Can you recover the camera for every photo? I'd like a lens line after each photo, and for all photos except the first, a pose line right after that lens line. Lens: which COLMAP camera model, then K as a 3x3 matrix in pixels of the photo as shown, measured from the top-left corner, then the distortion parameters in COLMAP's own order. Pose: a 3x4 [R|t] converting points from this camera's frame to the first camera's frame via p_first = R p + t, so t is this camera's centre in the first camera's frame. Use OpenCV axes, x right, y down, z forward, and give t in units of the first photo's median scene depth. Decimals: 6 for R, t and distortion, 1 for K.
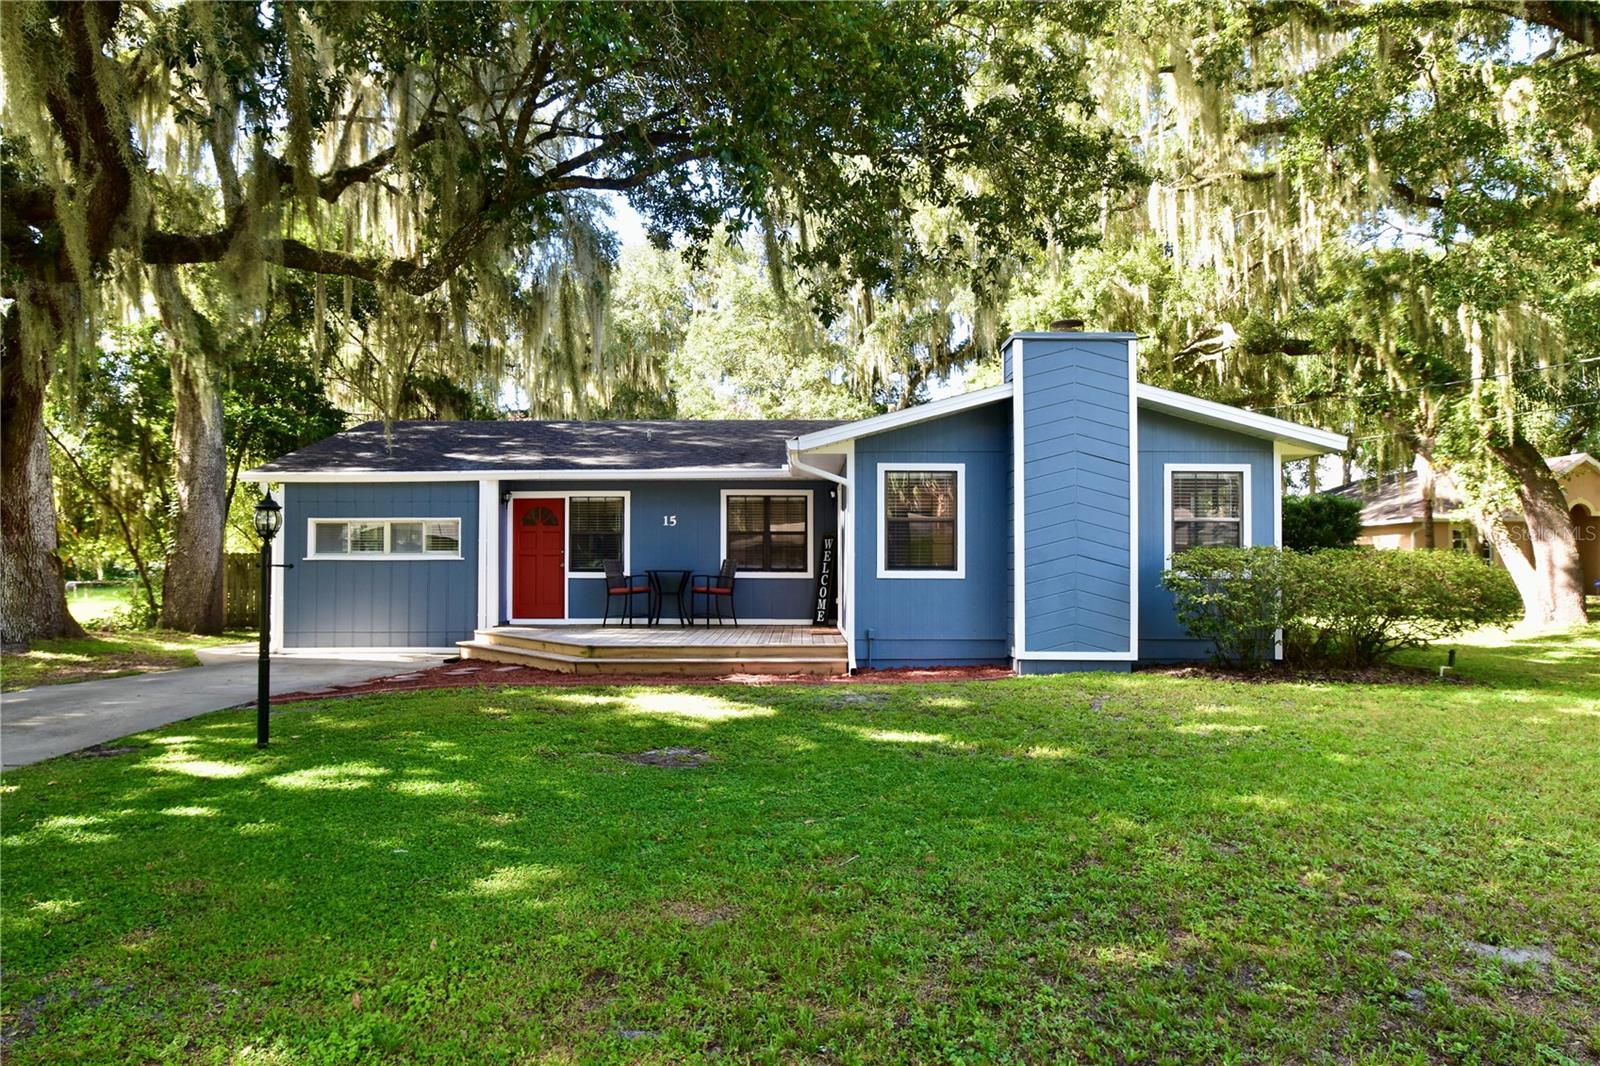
lens RADIAL K [[950.3, 0, 802.2], [0, 950.3, 535.1], [0, 0, 1]] dist [-0.030031, -0.000219]
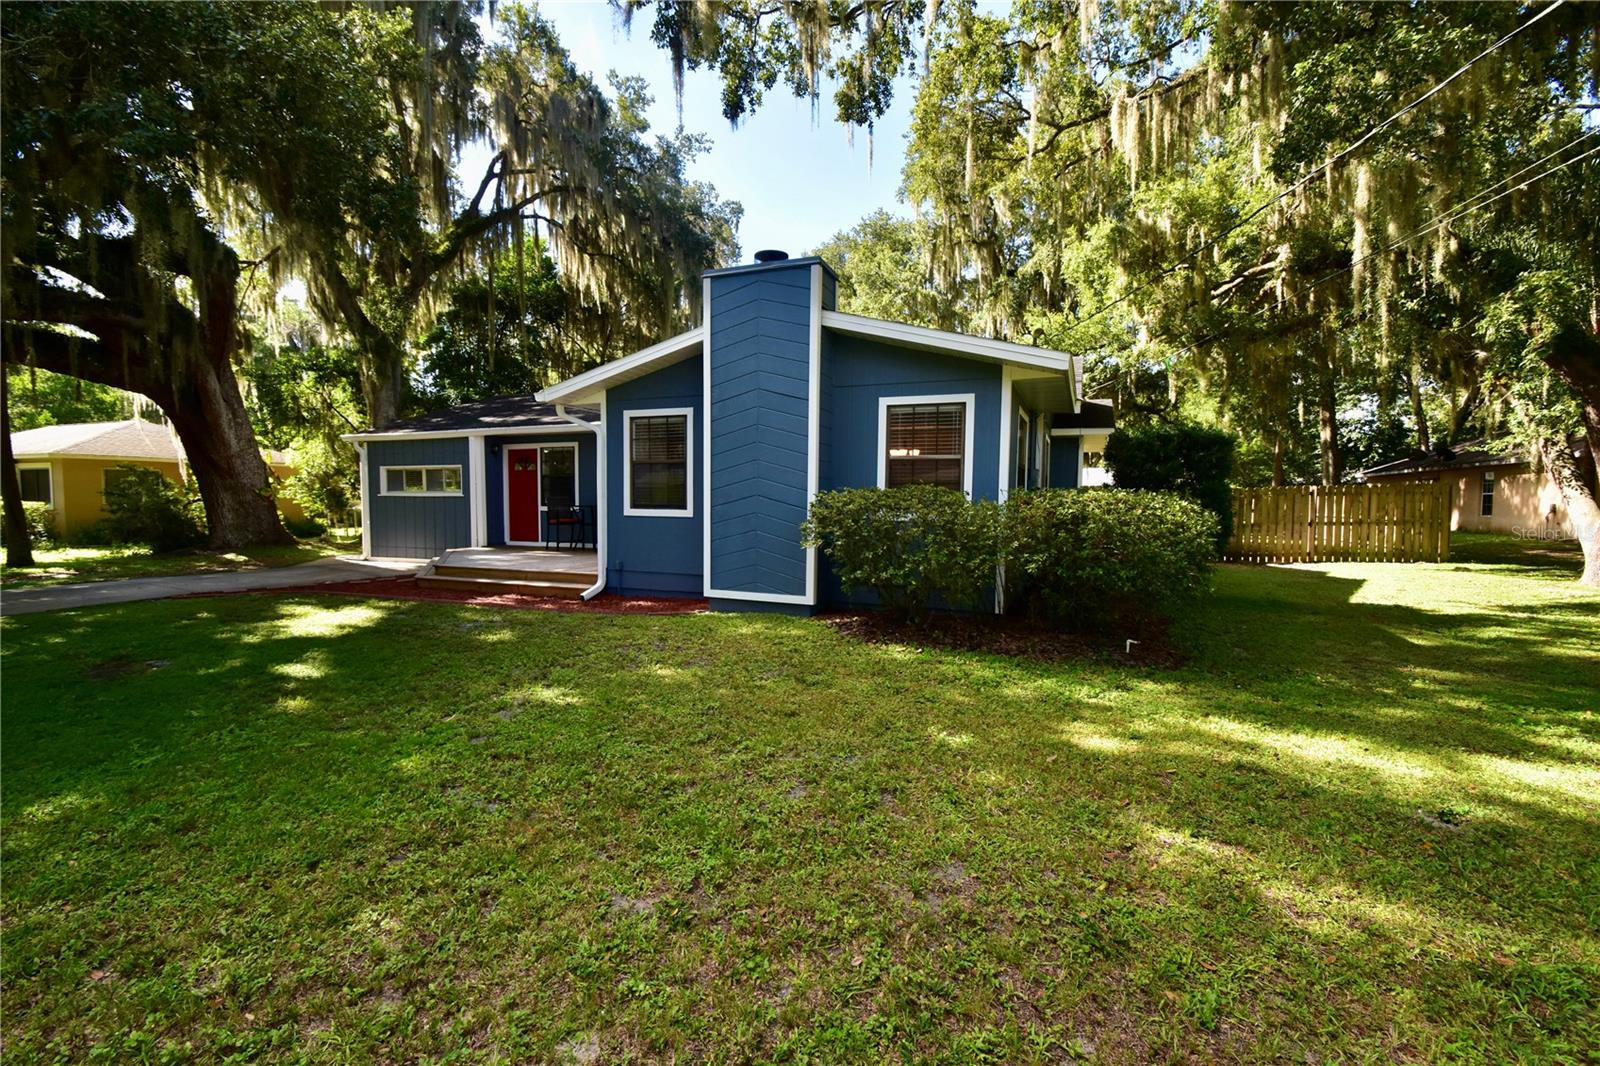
lens RADIAL K [[703.1, 0, 793.7], [0, 703.1, 538.7], [0, 0, 1]] dist [0.001742, -0.008269]
pose [[0.921768, 0.028528, -0.386691, 0.610884], [0.006390, 0.996037, 0.088715, 0.000844], [0.387689, -0.084246, 0.917932, 0.337021]]
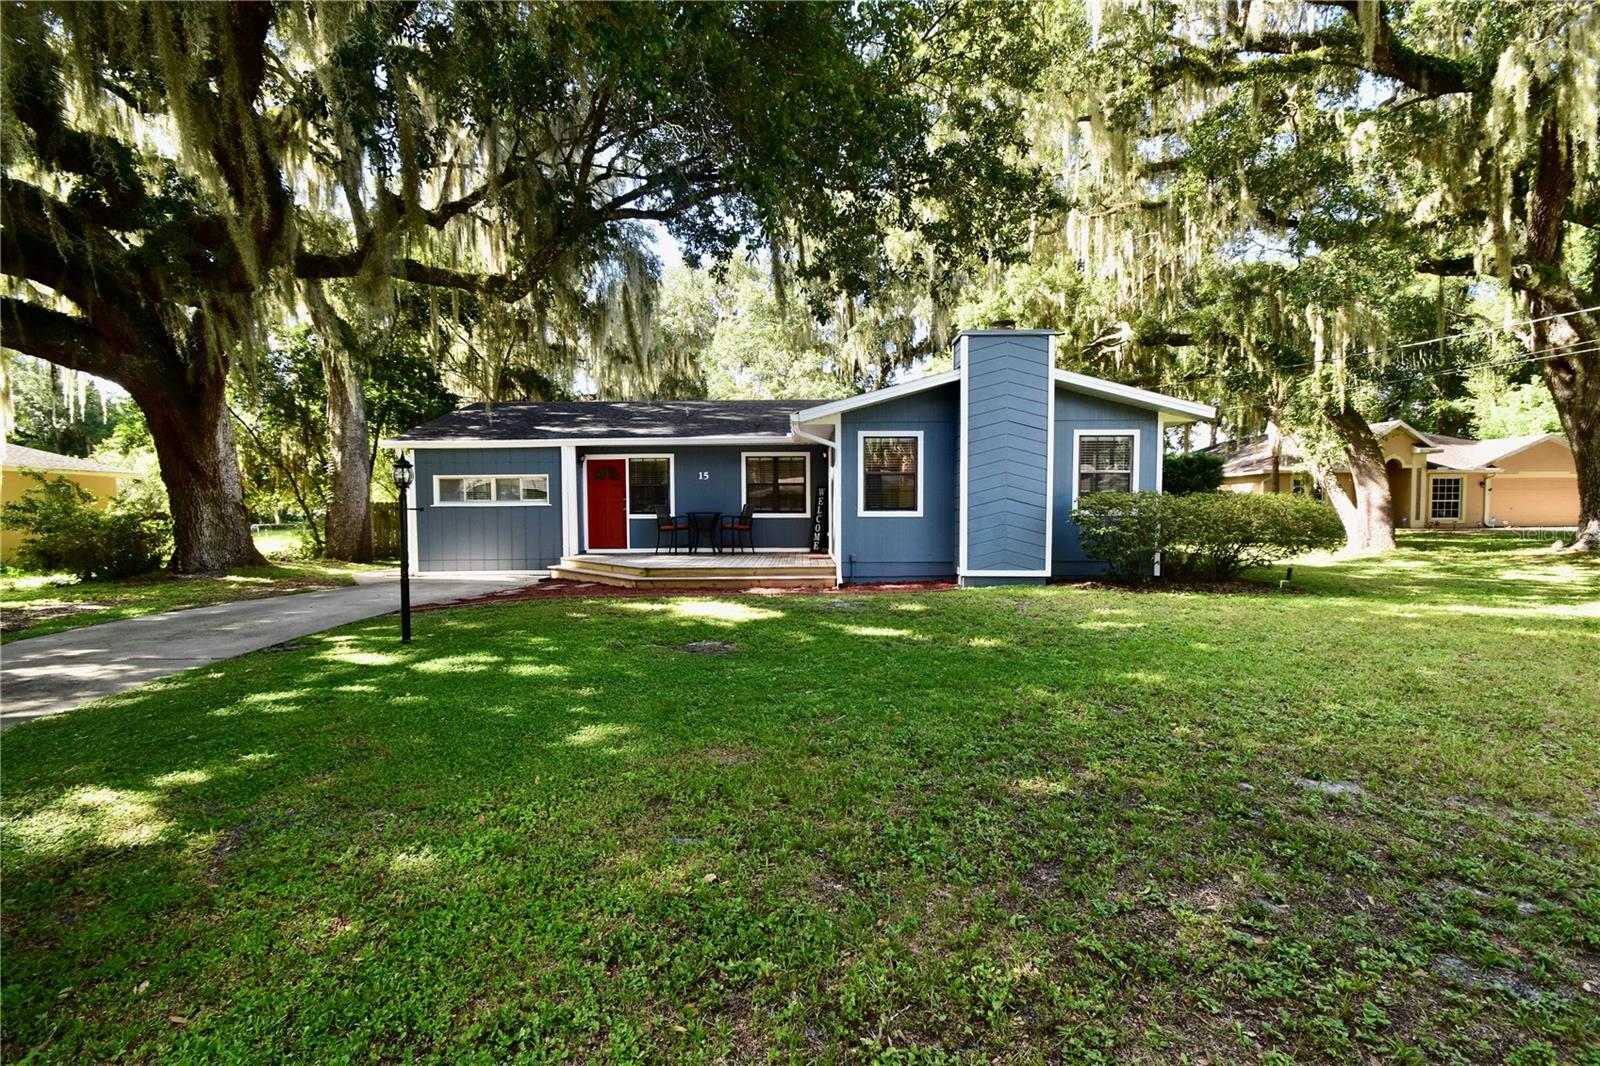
lens RADIAL K [[703.1, 0, 797.8], [0, 703.1, 537.6], [0, 0, 1]] dist [0.001742, -0.008269]
pose [[0.999964, -0.005714, -0.006236, -0.000511], [0.006147, 0.997399, 0.071818, 0.002342], [0.005809, -0.071854, 0.997398, 0.000326]]
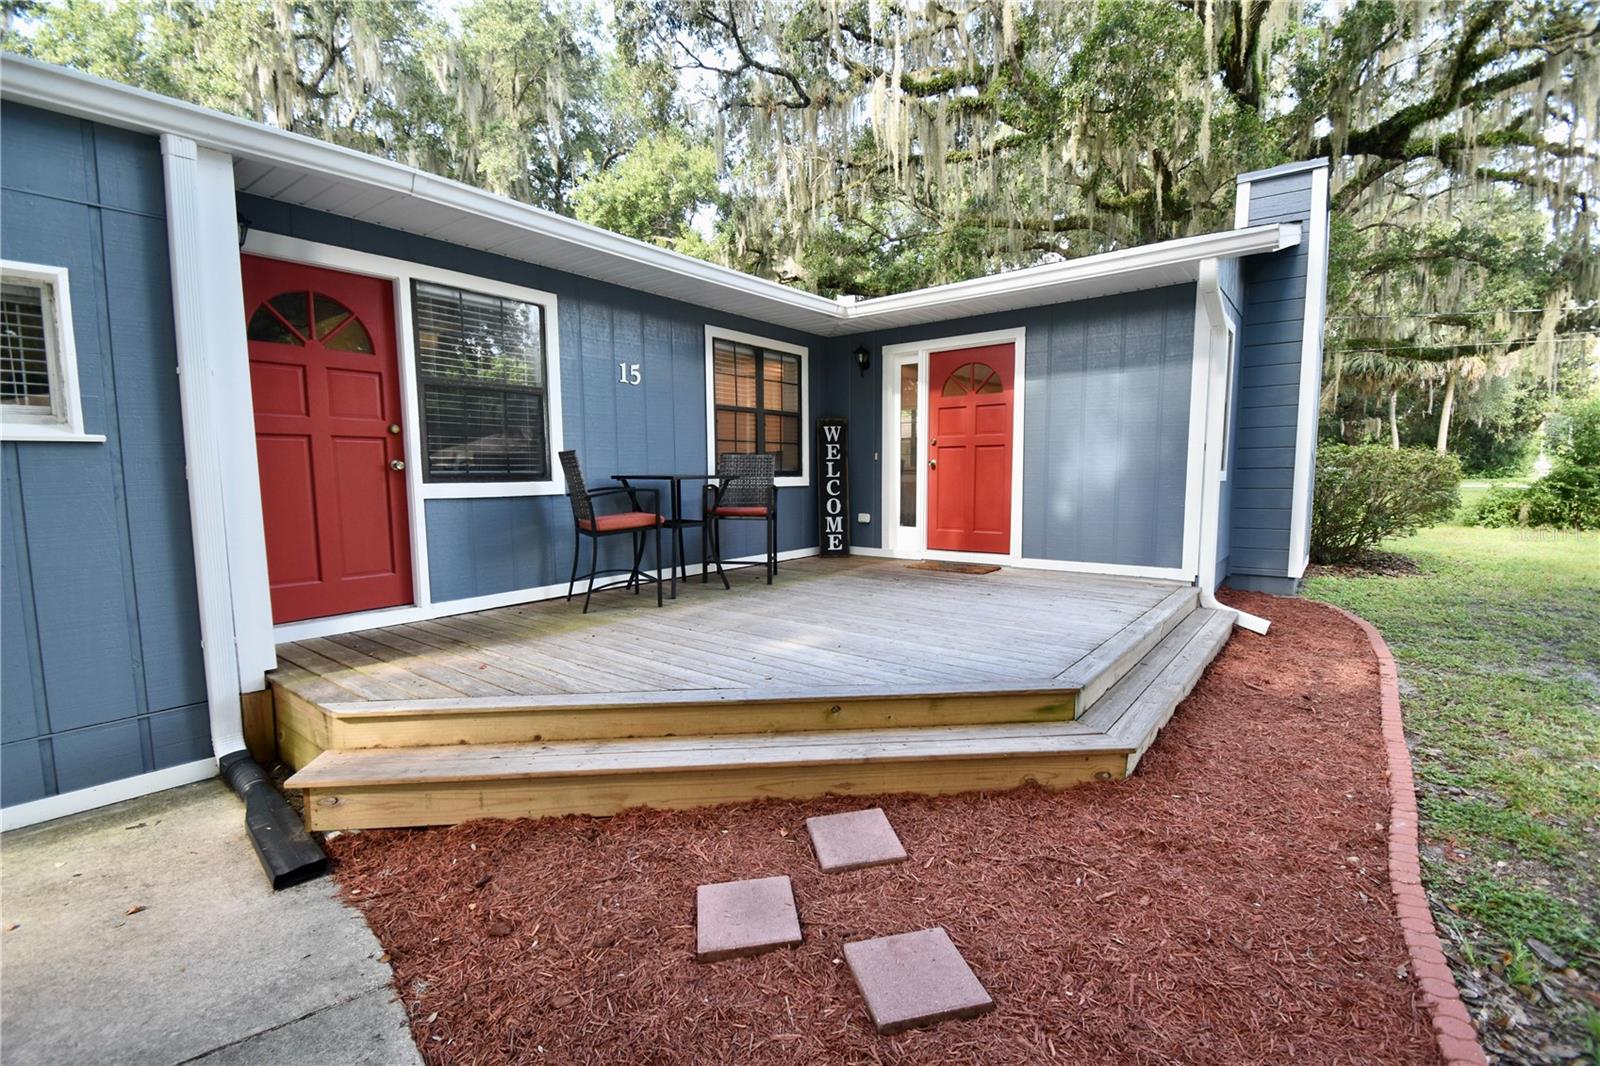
lens RADIAL K [[703.1, 0, 799.5], [0, 703.1, 539.7], [0, 0, 1]] dist [0.001742, -0.008269]
pose [[0.609037, -0.081665, 0.788926, -0.516449], [-0.011383, 0.993683, 0.111648, 0.038666], [-0.793060, -0.076978, 0.604260, 0.969617]]
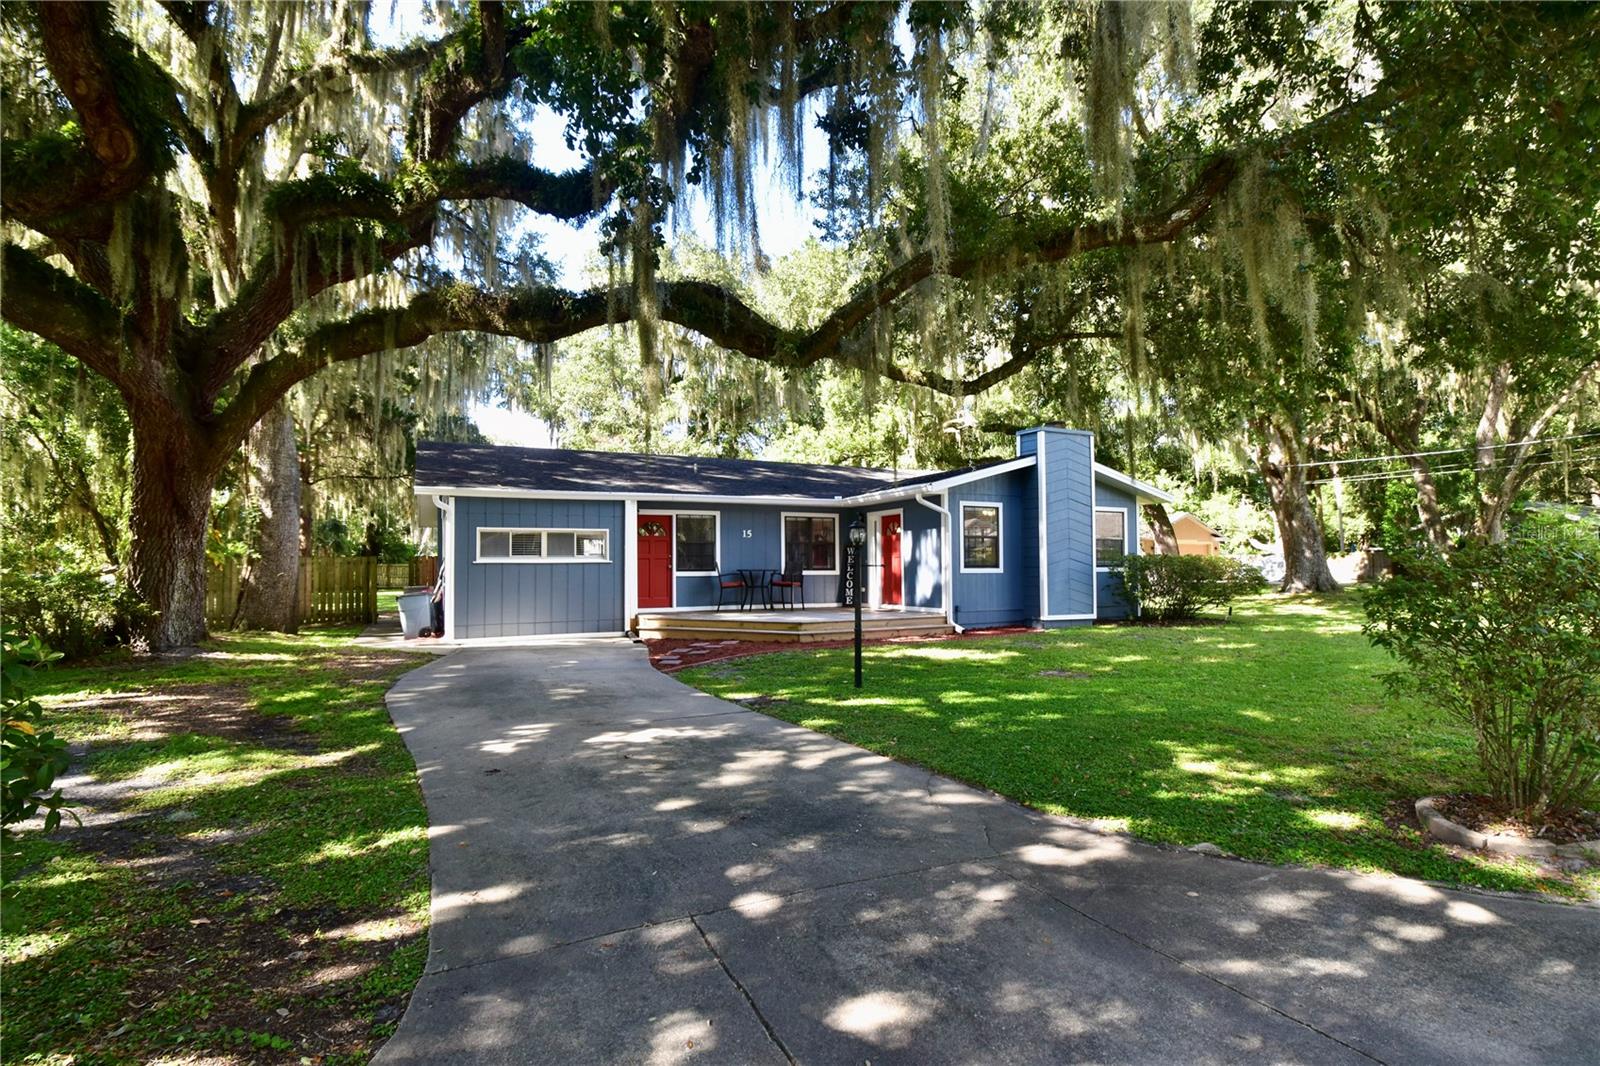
lens RADIAL K [[770.1, 0, 795.0], [0, 770.1, 540.1], [0, 0, 1]] dist [-0.005798, -0.000157]
pose [[0.898343, 0.010437, 0.439170, -0.773562], [-0.009016, 0.999945, -0.005322, -0.000684], [-0.439202, 0.000821, 0.898388, -0.036117]]
